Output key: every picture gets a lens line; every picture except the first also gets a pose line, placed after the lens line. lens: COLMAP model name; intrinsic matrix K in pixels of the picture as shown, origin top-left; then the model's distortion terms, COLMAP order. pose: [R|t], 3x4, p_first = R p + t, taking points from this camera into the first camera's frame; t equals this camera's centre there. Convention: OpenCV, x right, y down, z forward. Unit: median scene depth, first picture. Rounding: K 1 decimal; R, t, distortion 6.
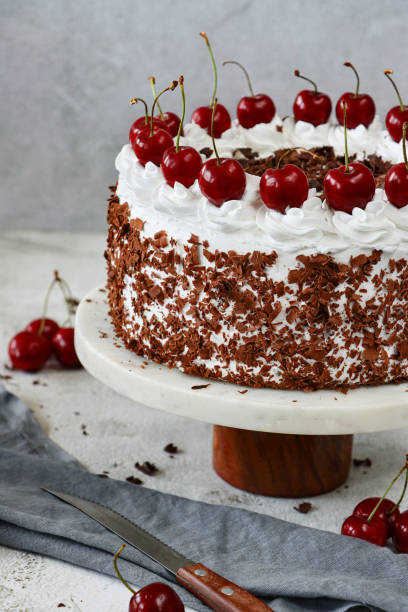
lens RADIAL K [[1541.3, 0, 204.0], [0, 1541.3, 306.0], [0, 0, 1]] dist [0.106747, 0.330835]
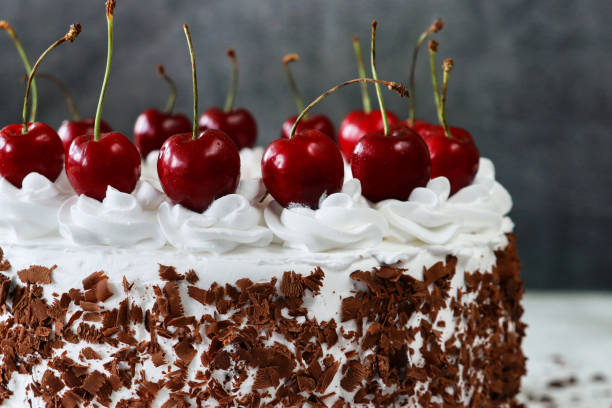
lens RADIAL K [[1541.3, 0, 305.3], [0, 1541.3, 302.3], [0, 0, 1]] dist [0.106747, 0.330835]
pose [[0.879622, -0.102594, 0.464478, -0.230203], [0.193181, 0.969360, -0.151732, 0.064780], [-0.434679, 0.223195, 0.872490, 0.479874]]
